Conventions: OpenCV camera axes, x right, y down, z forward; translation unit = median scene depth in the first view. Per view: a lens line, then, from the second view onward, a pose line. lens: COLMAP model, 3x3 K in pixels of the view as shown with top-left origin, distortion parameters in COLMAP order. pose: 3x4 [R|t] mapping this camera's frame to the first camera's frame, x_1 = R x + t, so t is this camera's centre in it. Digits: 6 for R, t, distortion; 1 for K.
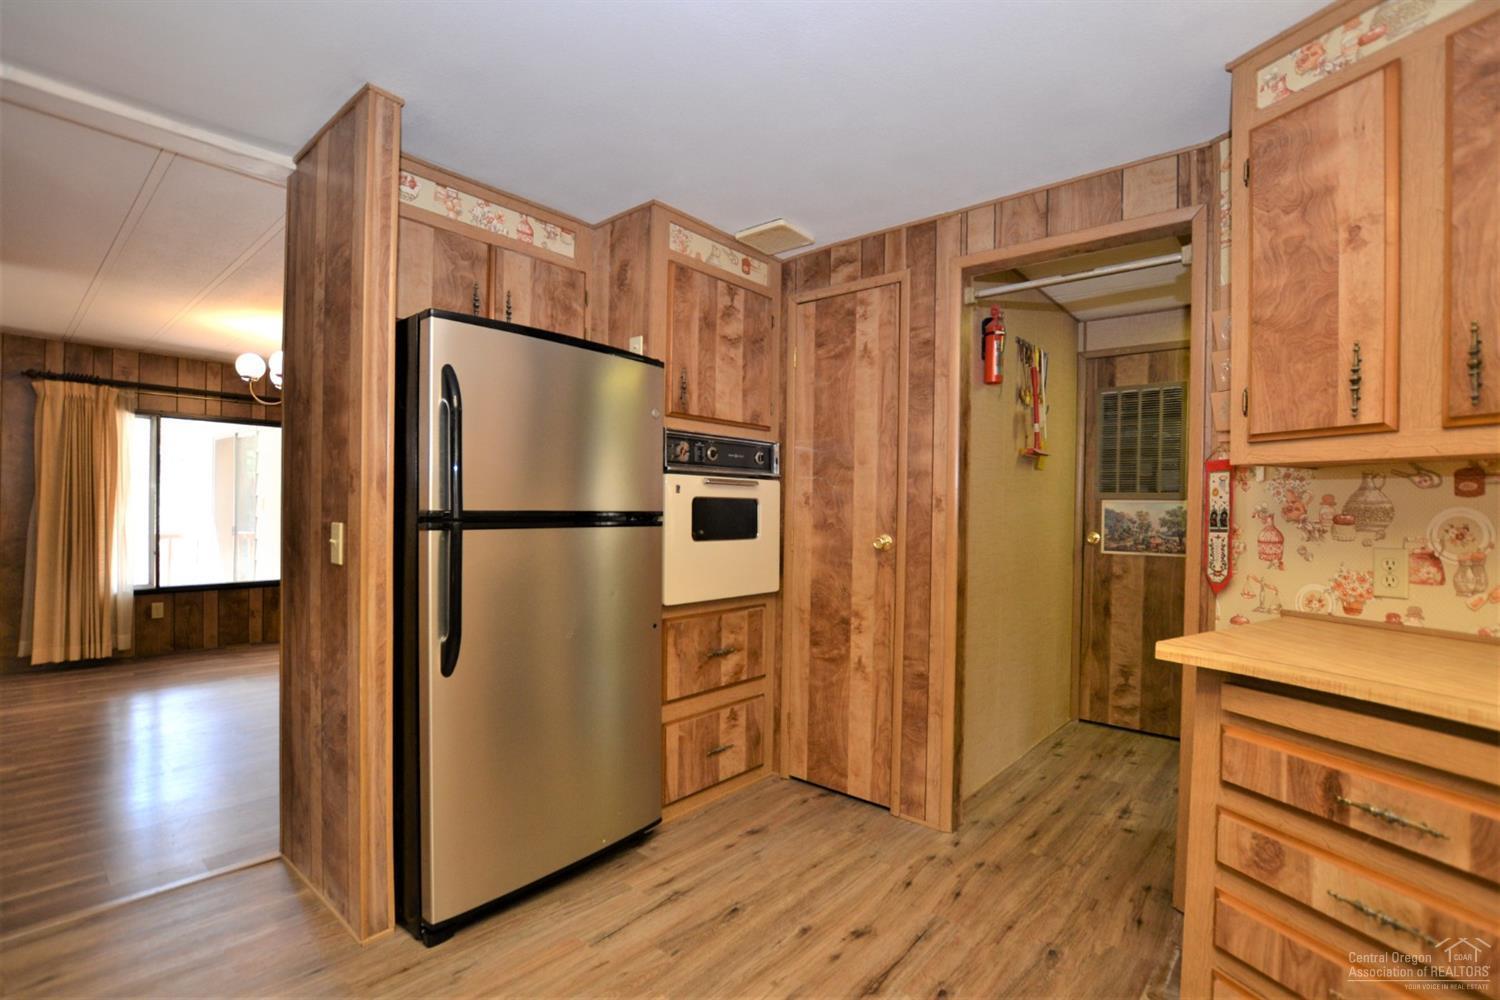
lens RADIAL K [[679.0, 0, 753.4], [0, 679.0, 509.4], [0, 0, 1]] dist [-0.003606, -0.000279]
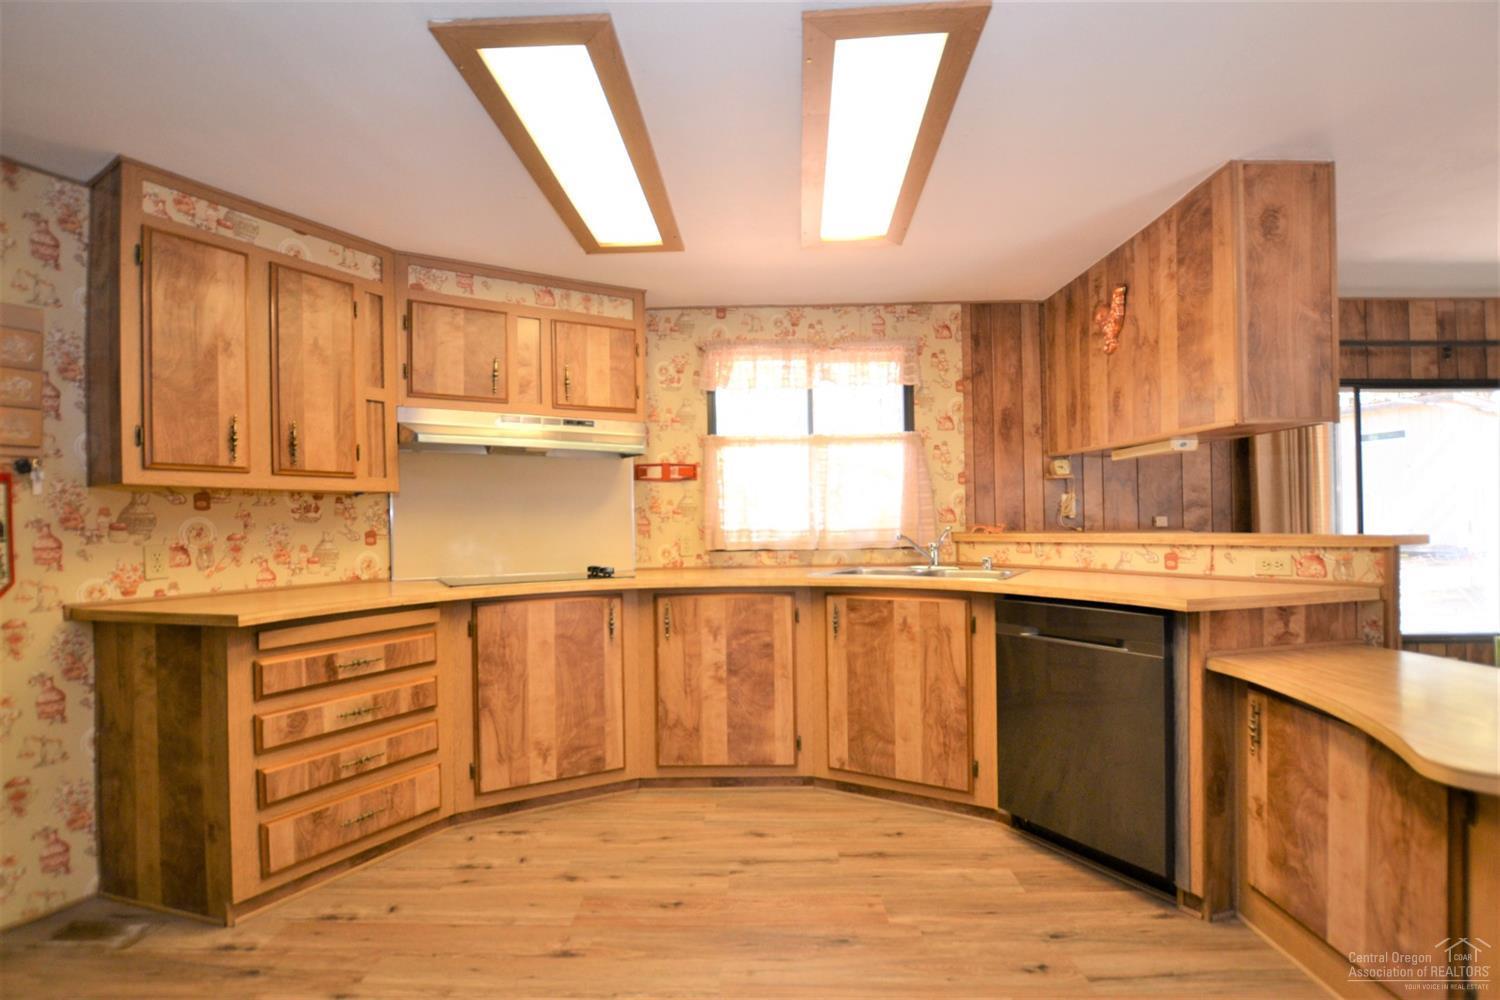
lens RADIAL K [[729.2, 0, 750.2], [0, 729.2, 511.5], [0, 0, 1]] dist [-0.000879, -0.000109]
pose [[-0.614850, -0.002802, 0.788639, -1.155849], [0.002048, 0.999985, 0.005150, -0.021953], [-0.788641, 0.004782, -0.614835, 1.021565]]
